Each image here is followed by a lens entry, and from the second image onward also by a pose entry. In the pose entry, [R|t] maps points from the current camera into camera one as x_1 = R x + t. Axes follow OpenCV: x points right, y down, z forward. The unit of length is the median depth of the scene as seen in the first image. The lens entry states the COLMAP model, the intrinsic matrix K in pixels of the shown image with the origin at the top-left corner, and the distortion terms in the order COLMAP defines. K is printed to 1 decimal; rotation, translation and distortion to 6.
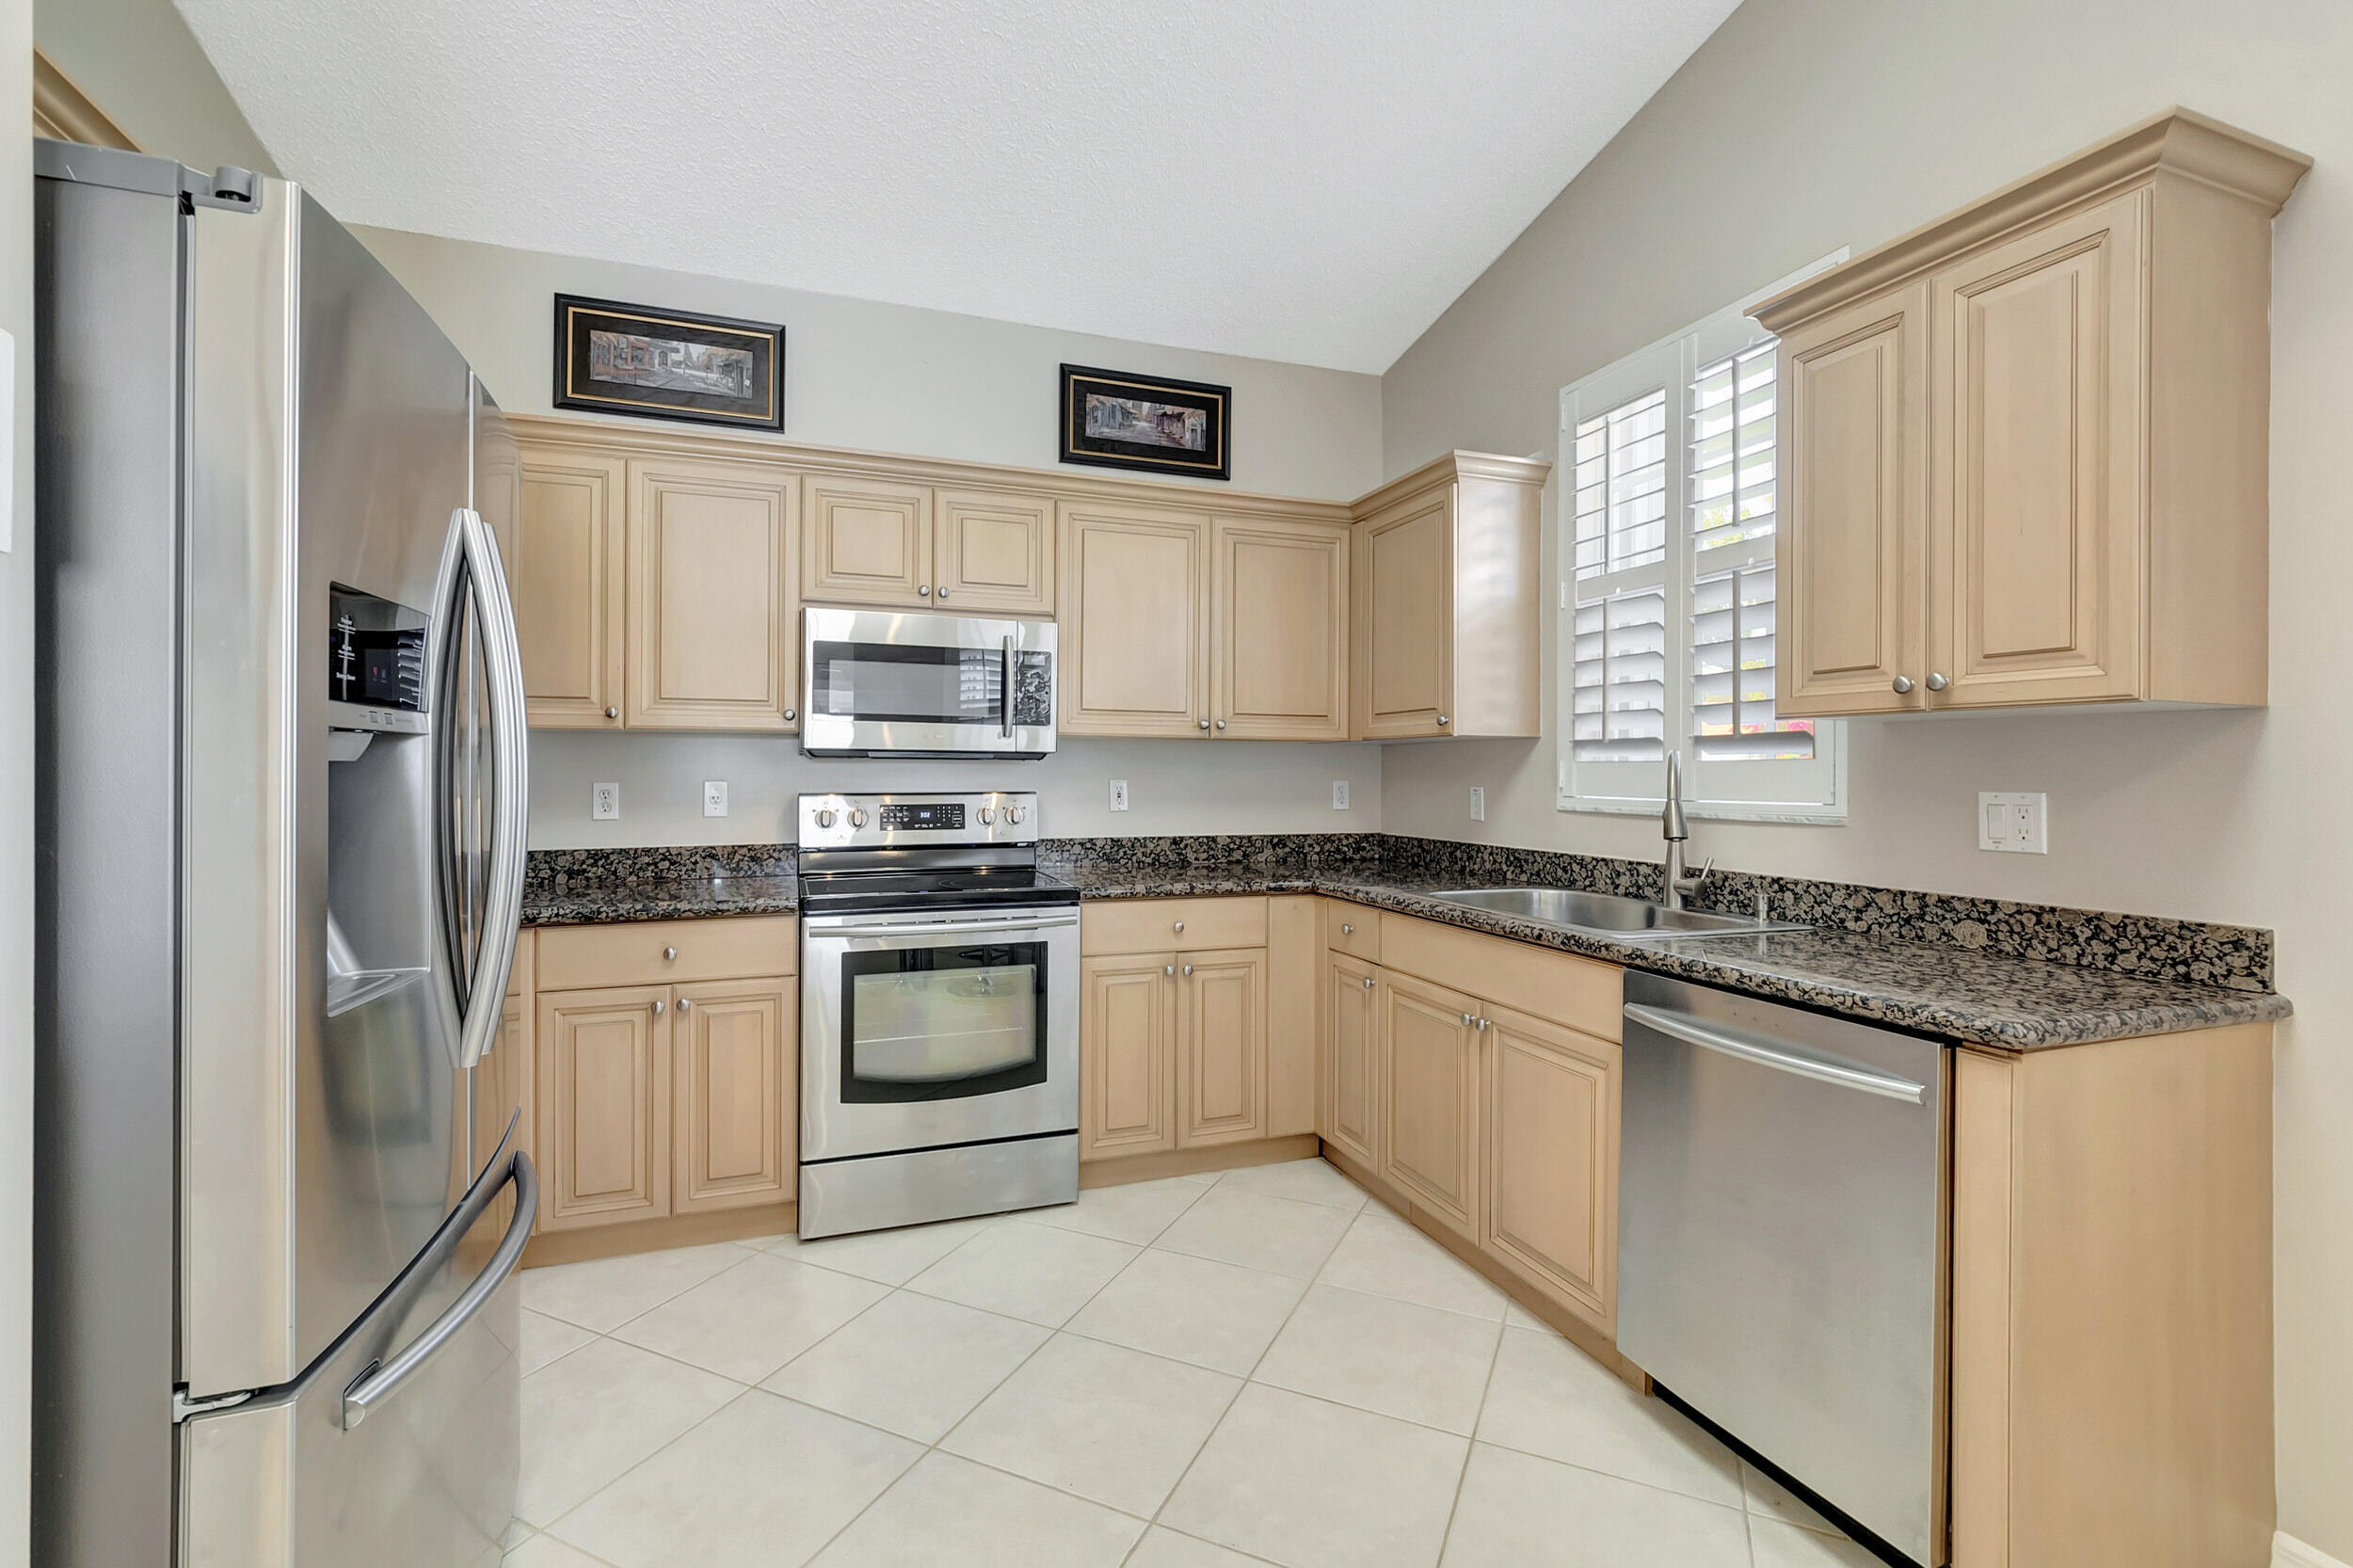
lens RADIAL K [[1037.2, 0, 1162.1], [0, 1037.2, 779.7], [0, 0, 1]] dist [0.010517, -0.000213]
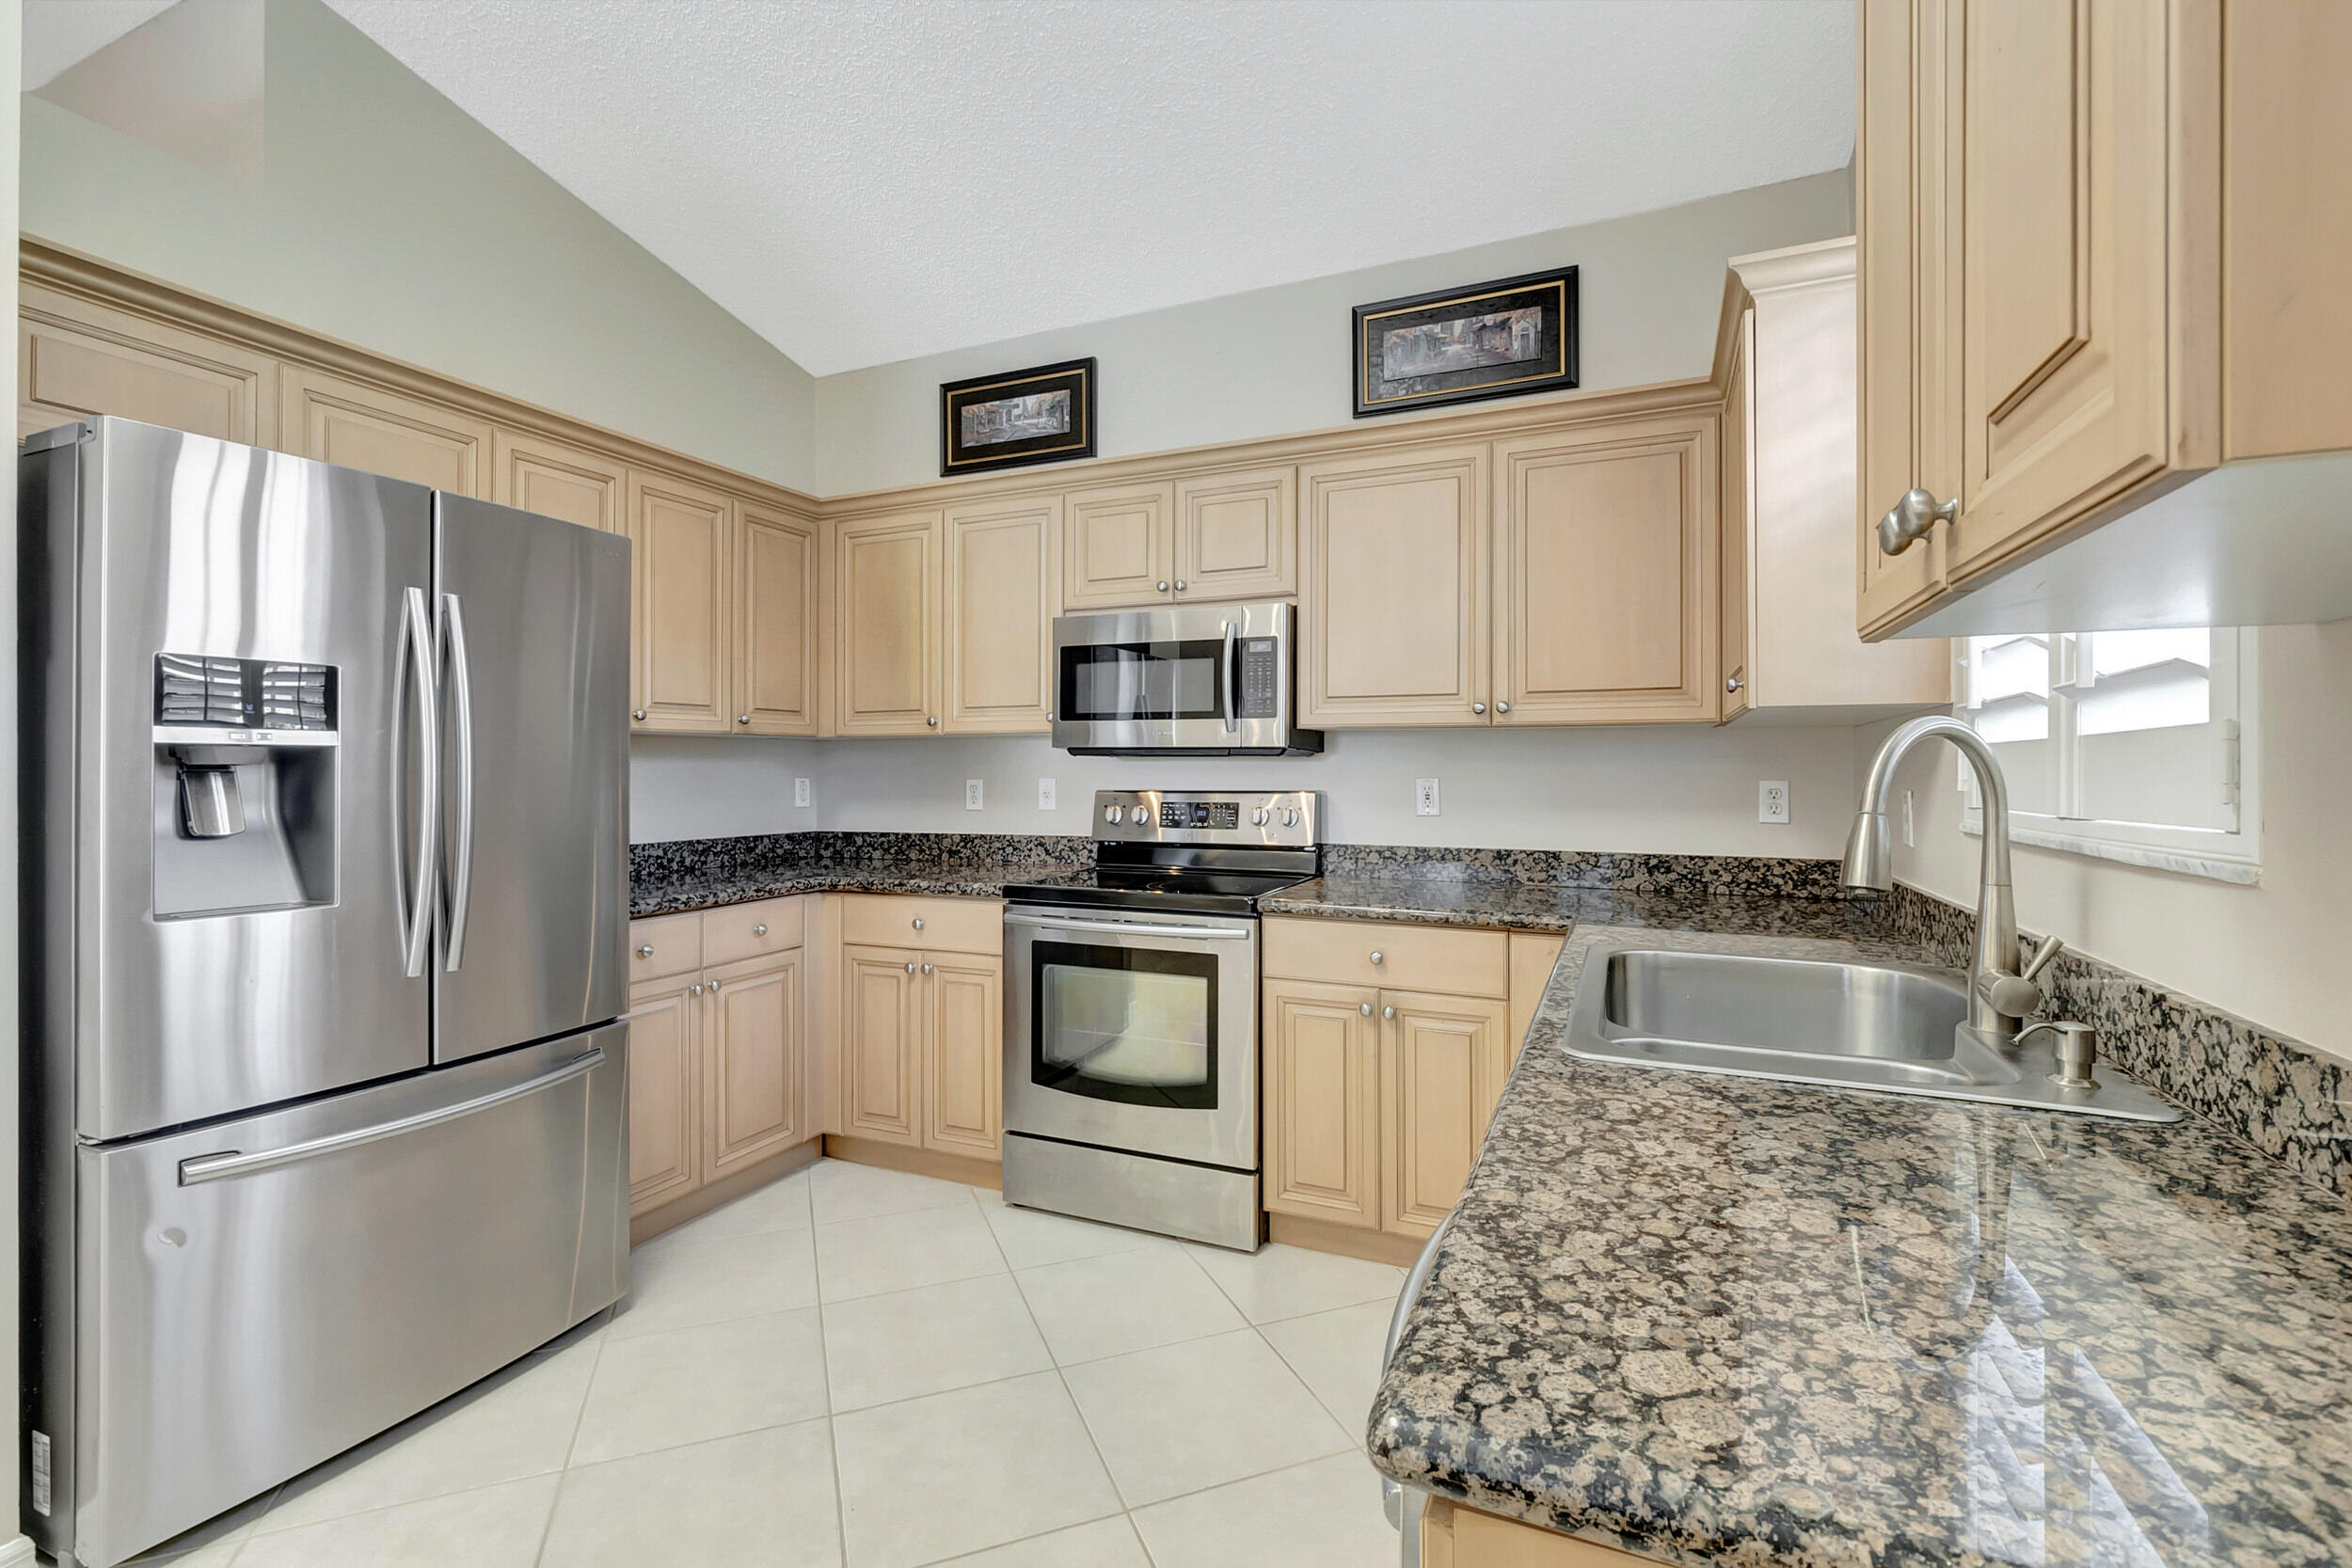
lens RADIAL K [[1036.7, 0, 1161.1], [0, 1036.7, 769.8], [0, 0, 1]] dist [0.010517, -0.000213]
pose [[0.720761, -0.003625, -0.693174, 0.441848], [-0.003982, 0.999948, -0.009370, 0.002256], [0.693172, 0.009514, 0.720709, 0.281390]]
